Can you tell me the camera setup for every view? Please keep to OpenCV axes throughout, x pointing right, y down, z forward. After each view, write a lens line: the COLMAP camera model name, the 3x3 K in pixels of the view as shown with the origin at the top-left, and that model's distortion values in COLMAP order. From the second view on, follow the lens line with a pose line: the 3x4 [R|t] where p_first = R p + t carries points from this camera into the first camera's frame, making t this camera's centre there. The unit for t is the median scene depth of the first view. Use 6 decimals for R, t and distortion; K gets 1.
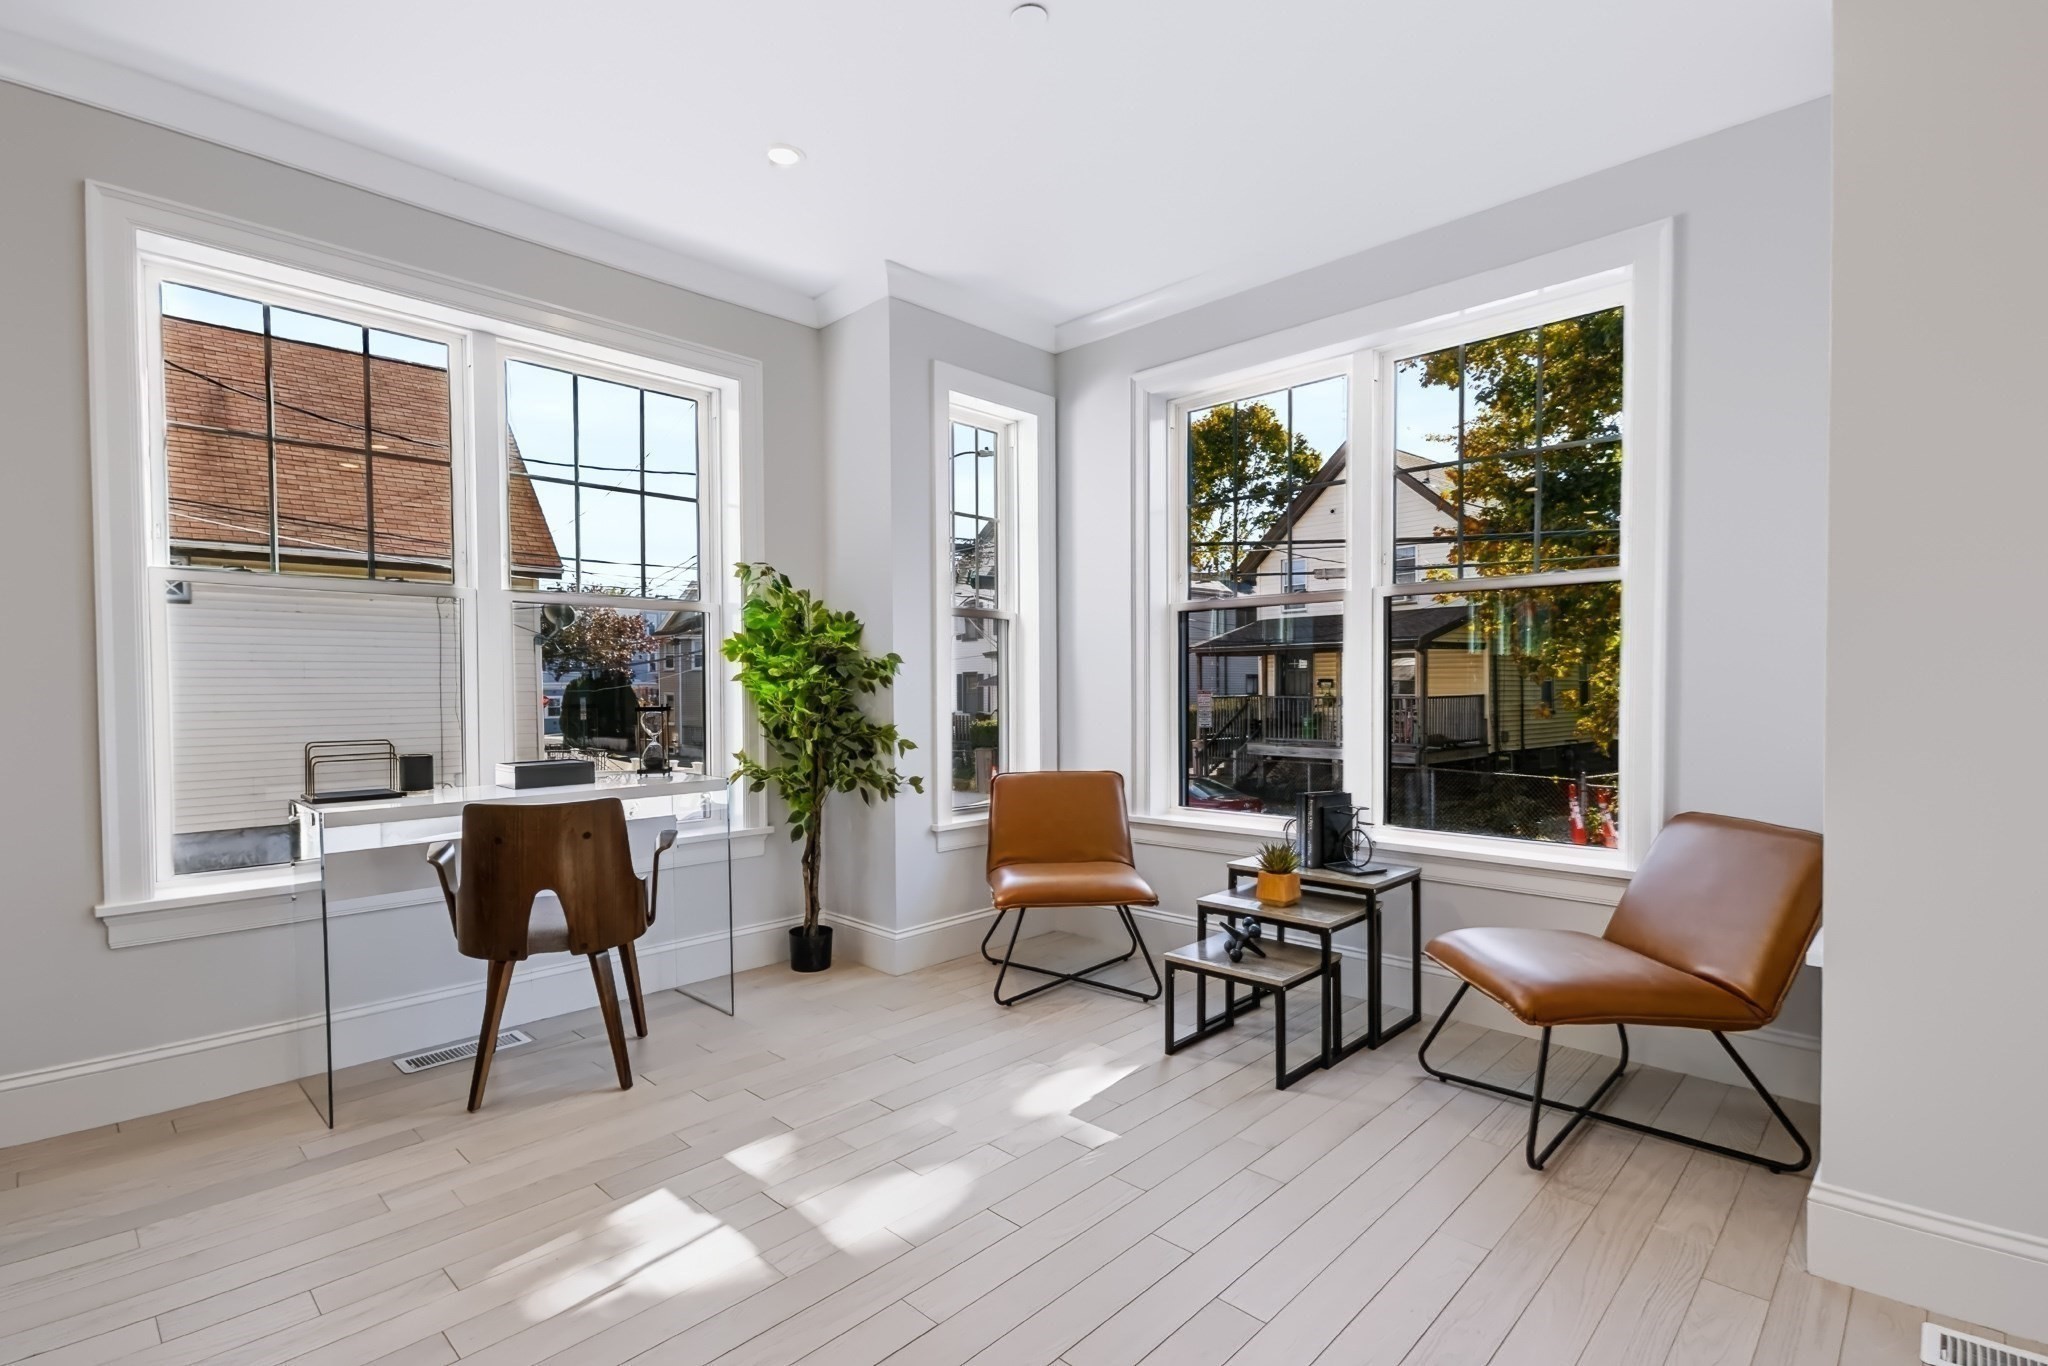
lens RADIAL K [[946.7, 0, 1018.9], [0, 946.7, 715.8], [0, 0, 1]] dist [0.001446, -0.000029]
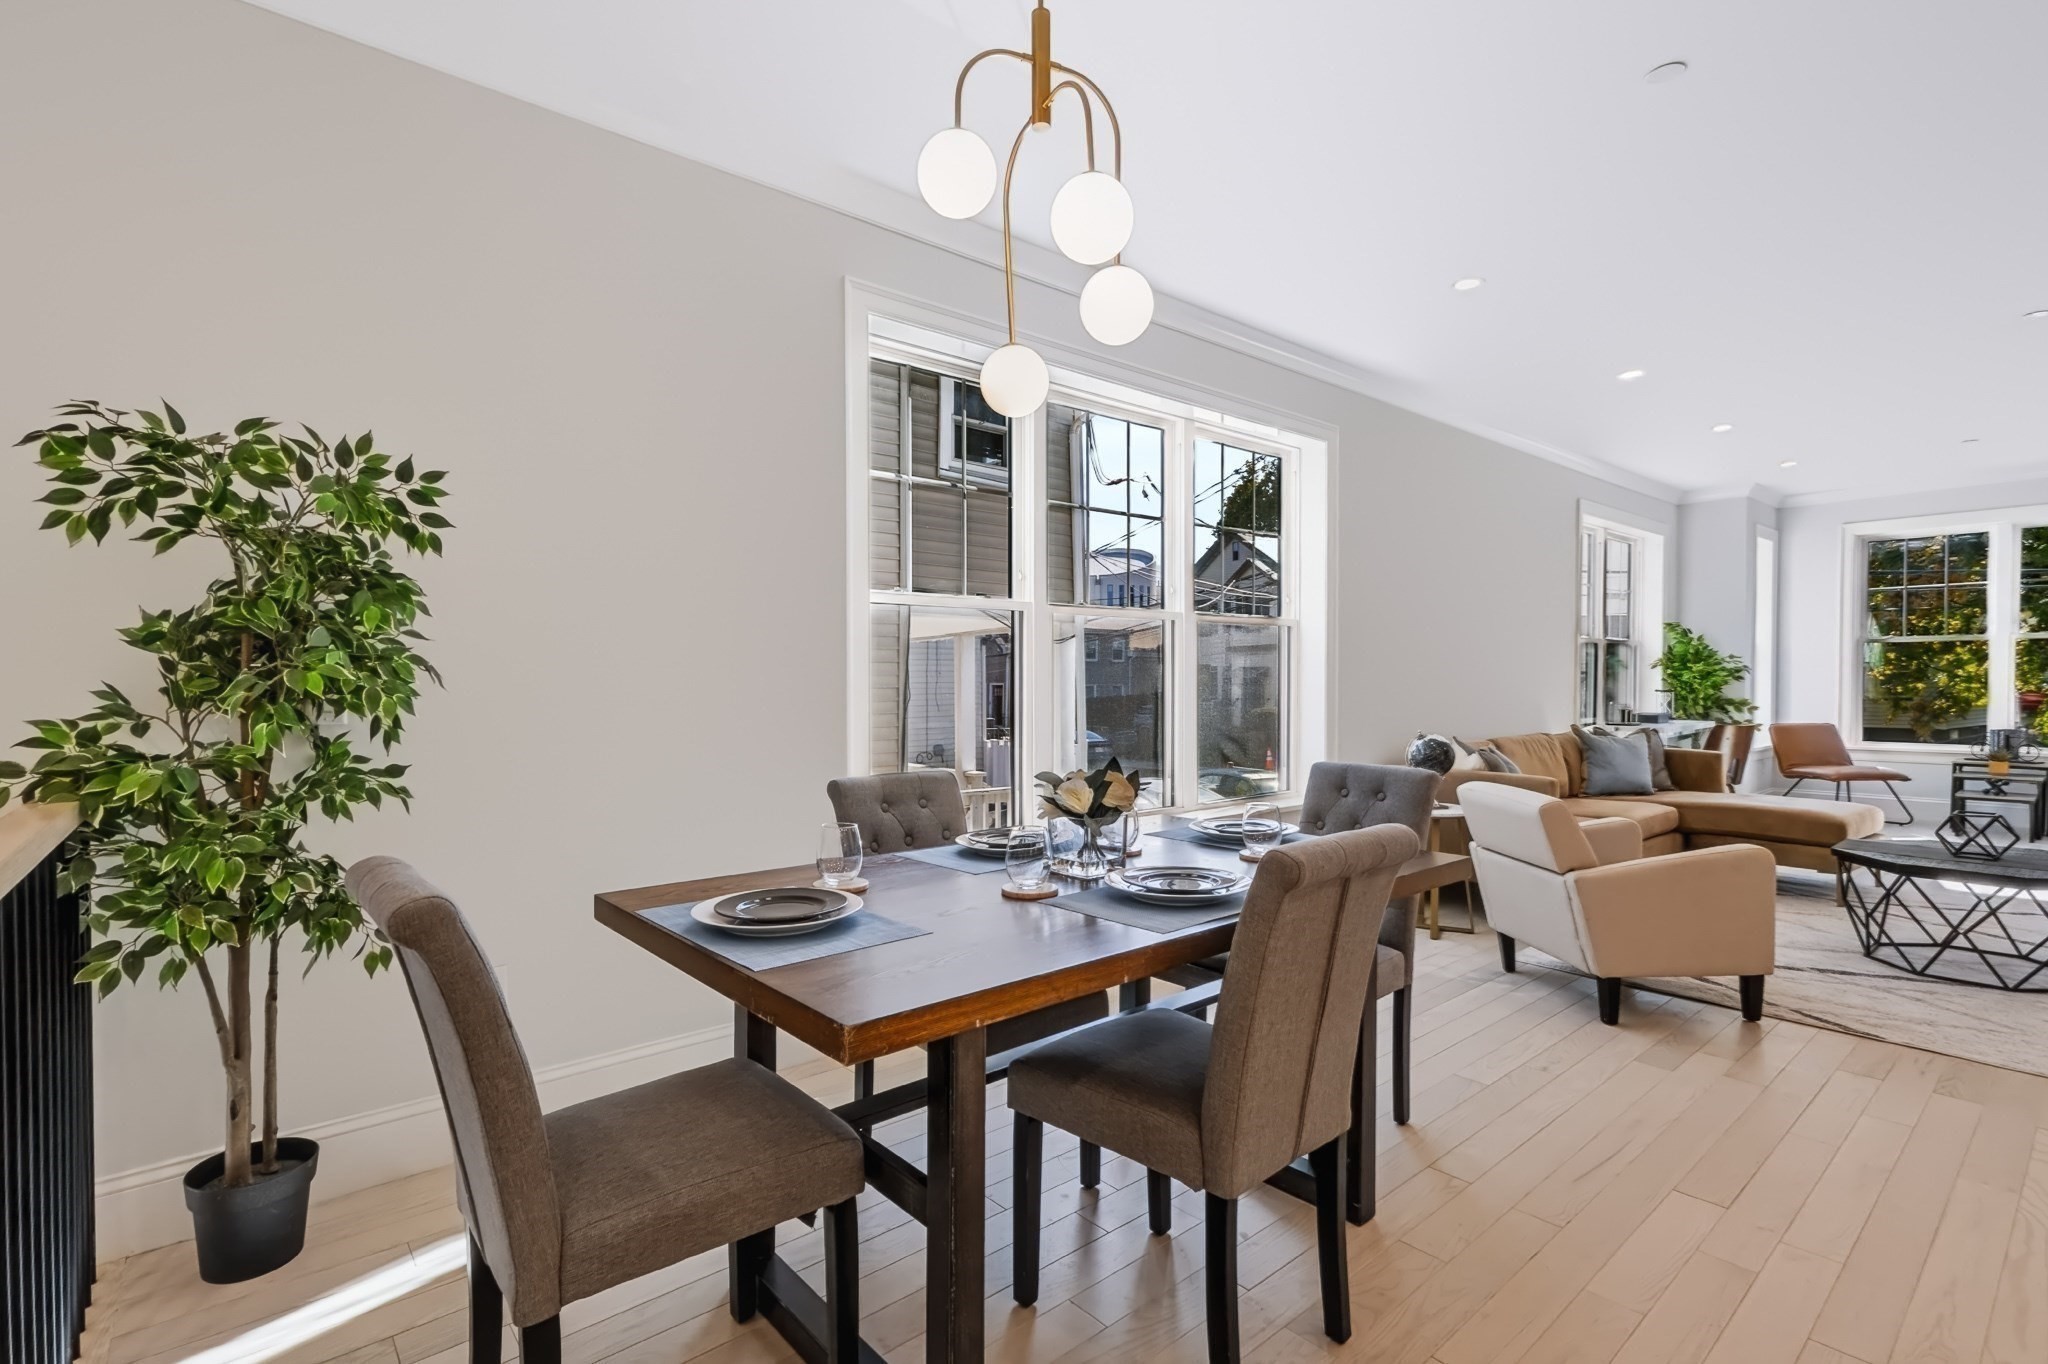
lens RADIAL K [[951.3, 0, 1029.4], [0, 951.3, 690.5], [0, 0, 1]] dist [0.002598, 0.000064]
pose [[0.996733, 0.003116, -0.080706, -1.661400], [-0.004343, 0.999878, -0.015032, 0.032741], [0.080649, 0.015334, 0.996625, -1.333795]]
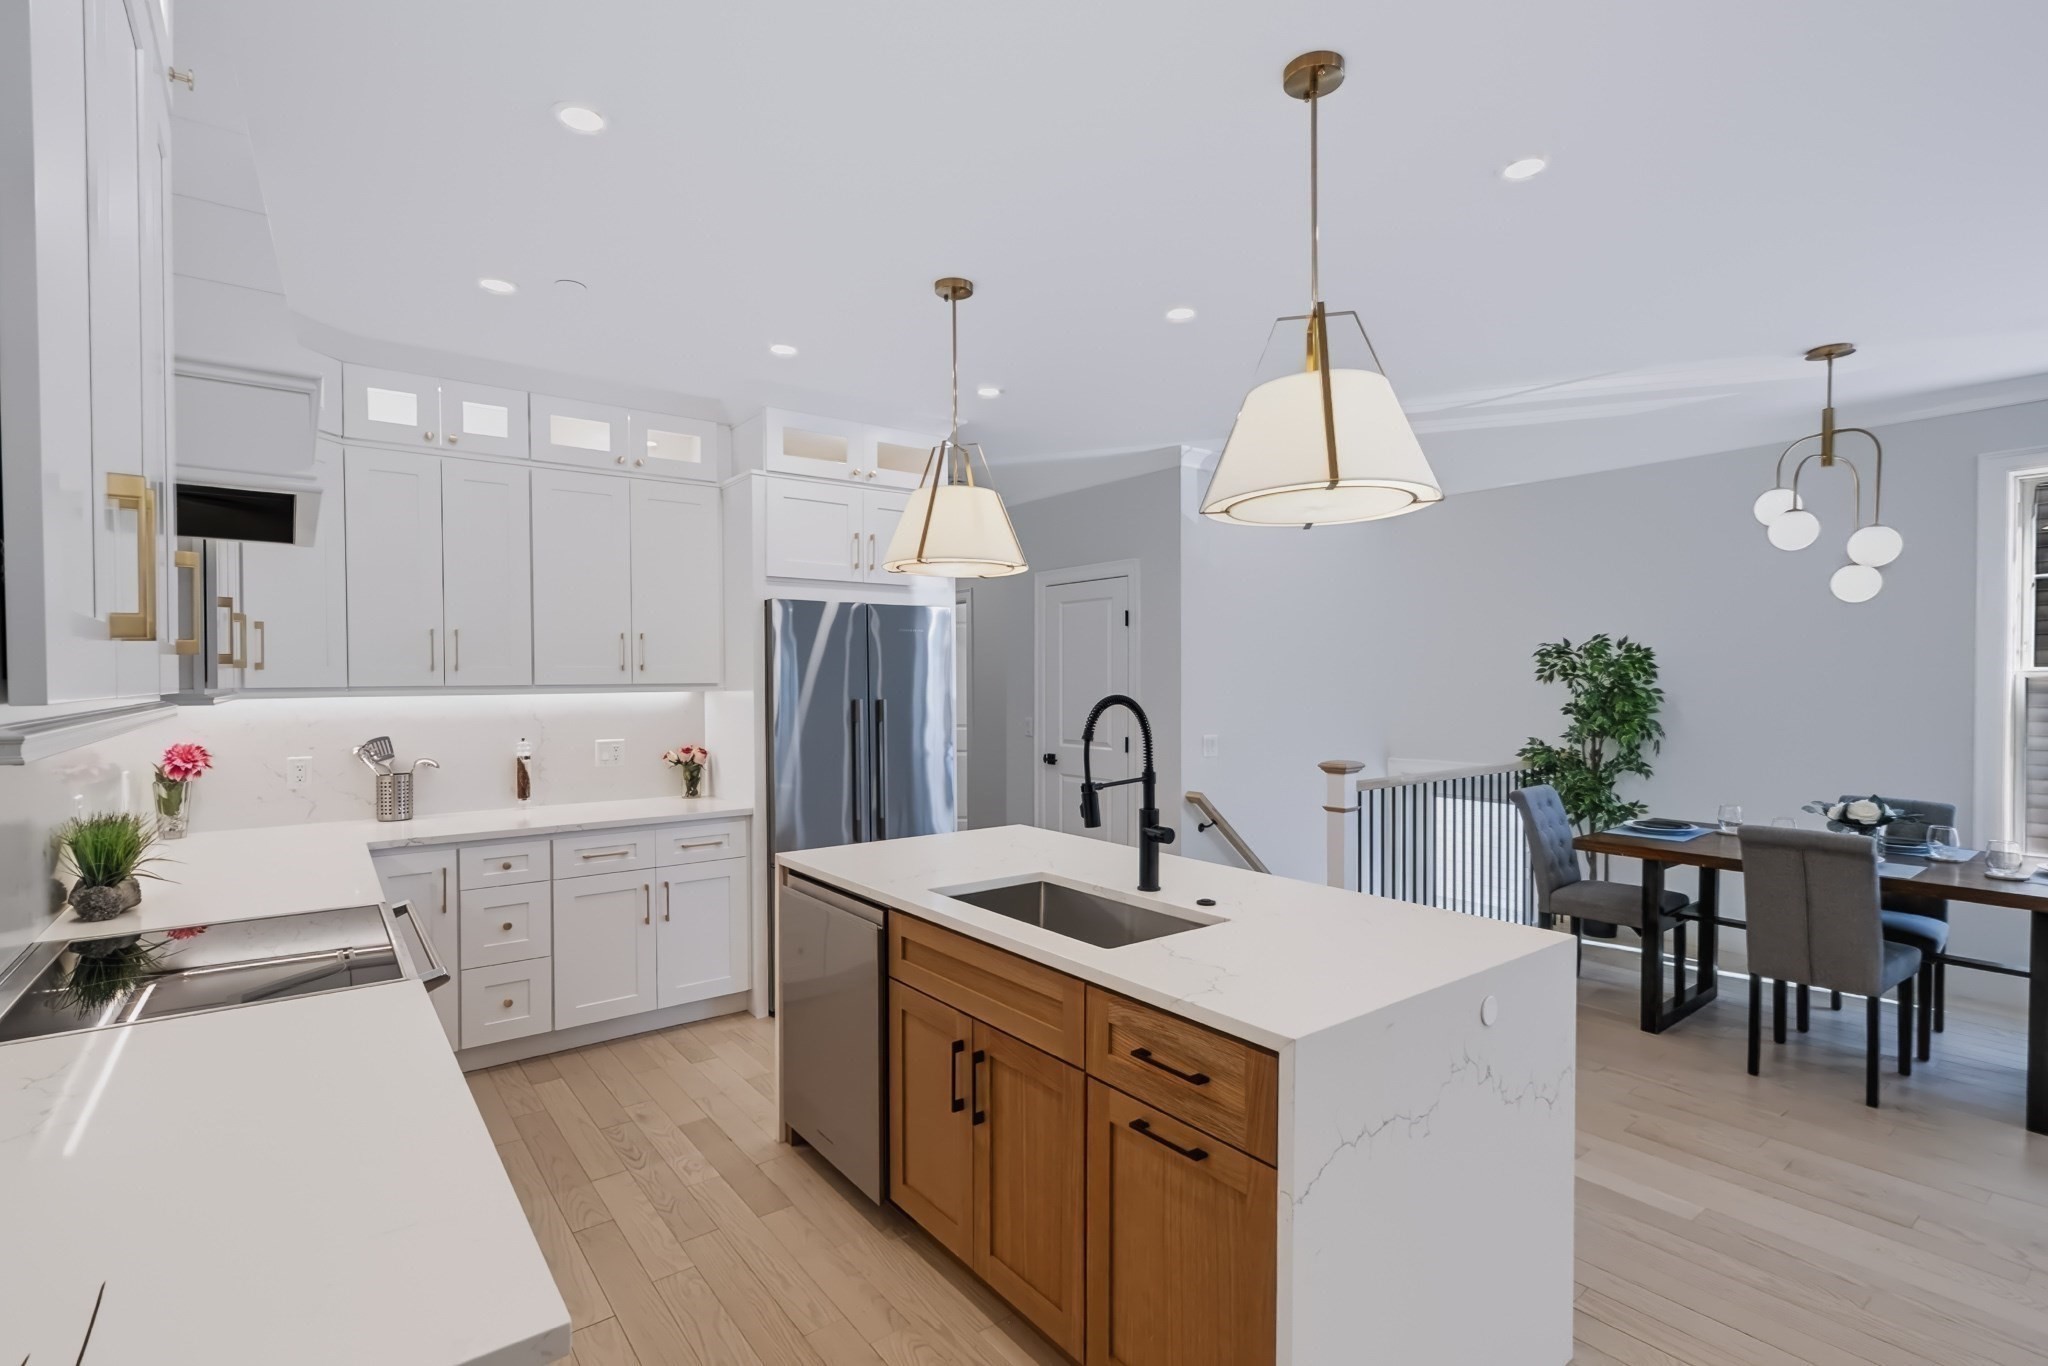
lens RADIAL K [[951.3, 0, 1029.4], [0, 951.3, 691.5], [0, 0, 1]] dist [0.002598, 0.000064]
pose [[-0.120711, 0.020494, -0.992476, -0.483079], [-0.023006, 0.999461, 0.023437, -0.054847], [0.992421, 0.025661, -0.120174, -1.555145]]
